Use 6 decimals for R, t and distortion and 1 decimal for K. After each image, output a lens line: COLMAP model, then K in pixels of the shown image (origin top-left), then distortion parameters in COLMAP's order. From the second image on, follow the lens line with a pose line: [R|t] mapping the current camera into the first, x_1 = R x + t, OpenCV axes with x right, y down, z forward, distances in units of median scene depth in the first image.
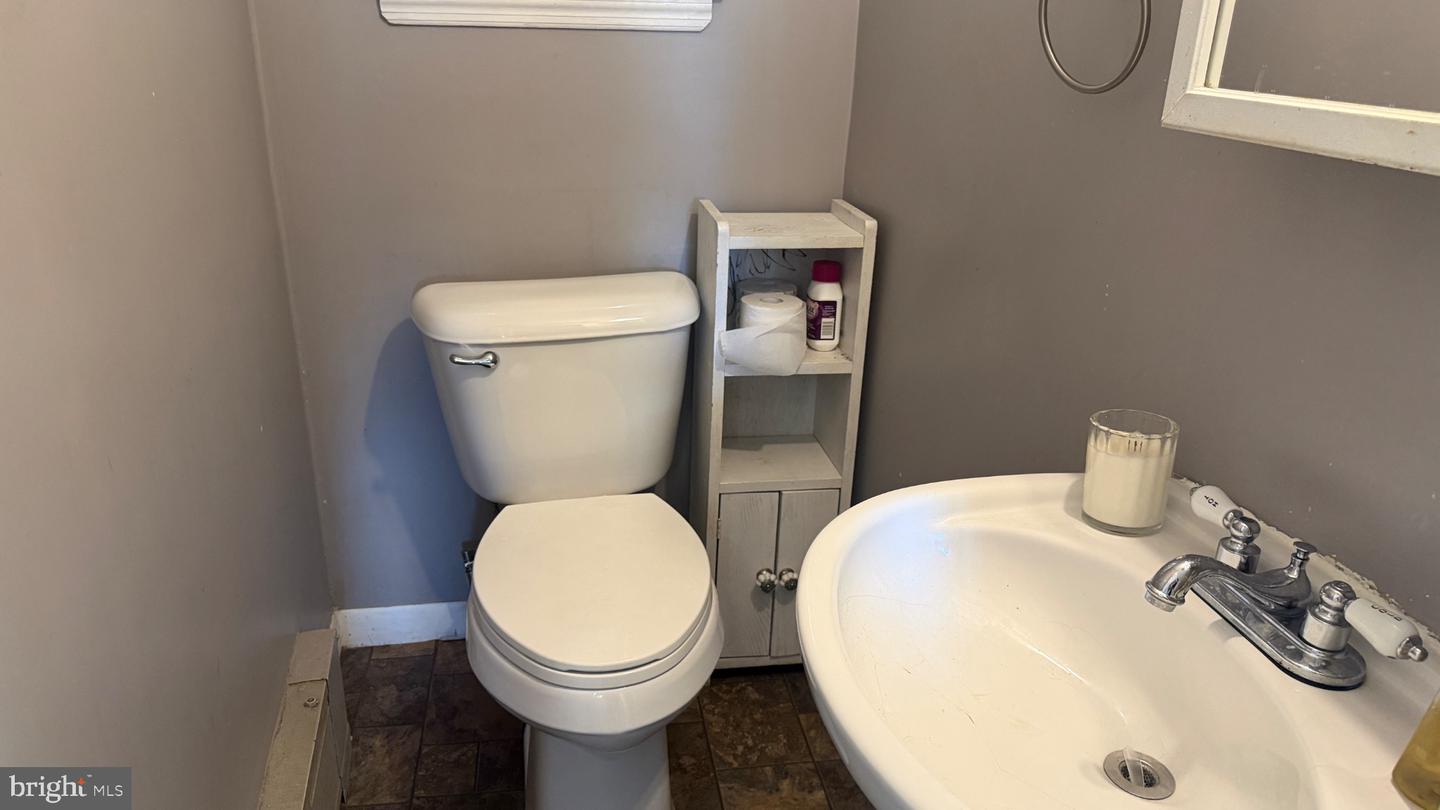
lens RADIAL K [[1024.1, 0, 720.0], [0, 1024.1, 405.0], [0, 0, 1]] dist [0.118473, -0.186304]
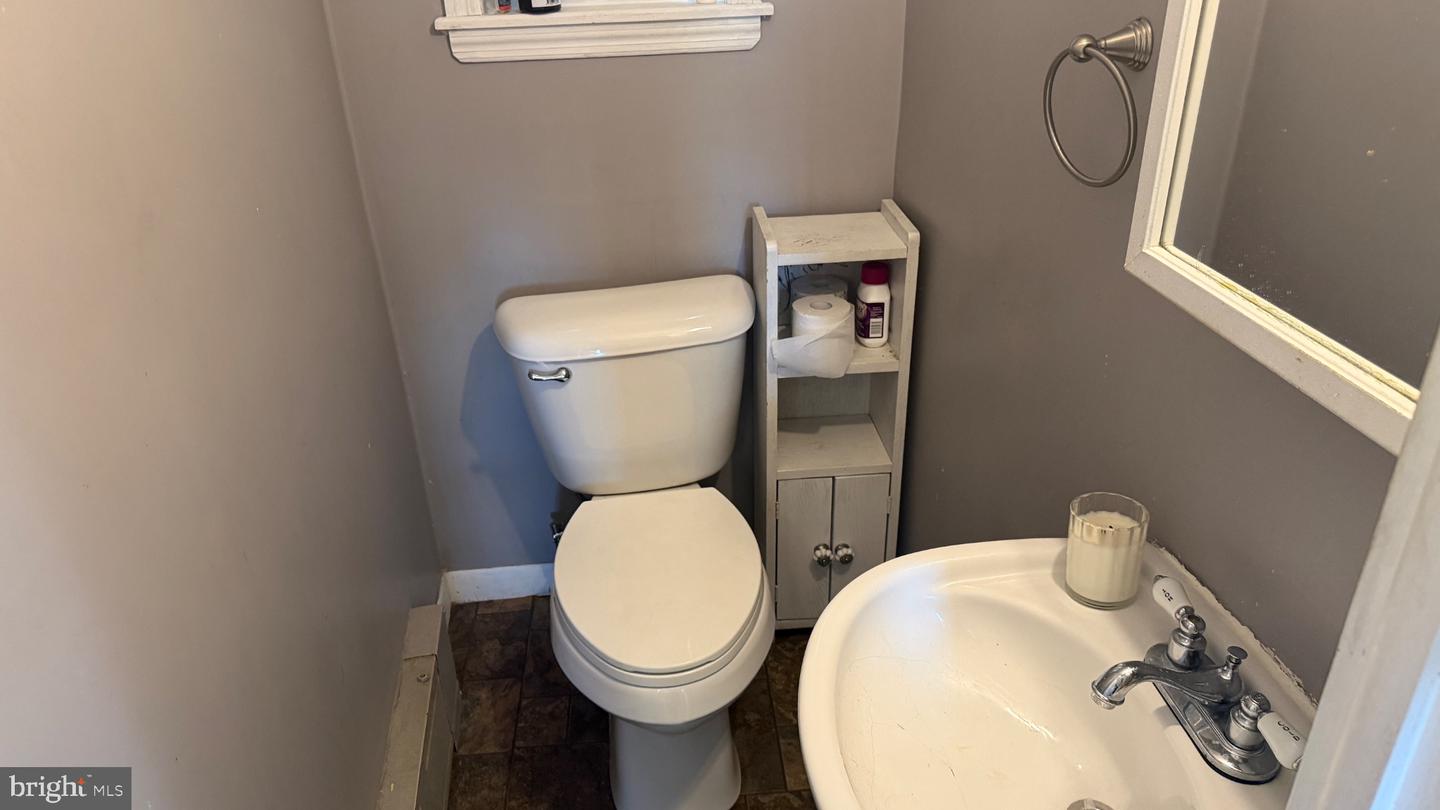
lens RADIAL K [[1011.4, 0, 720.0], [0, 1011.4, 405.0], [0, 0, 1]] dist [0.146067, -0.237132]
pose [[0.995308, -0.011736, -0.096040, 0.044991], [0.022298, 0.993720, 0.109651, -0.116245], [0.094150, -0.111279, 0.989319, -0.063972]]
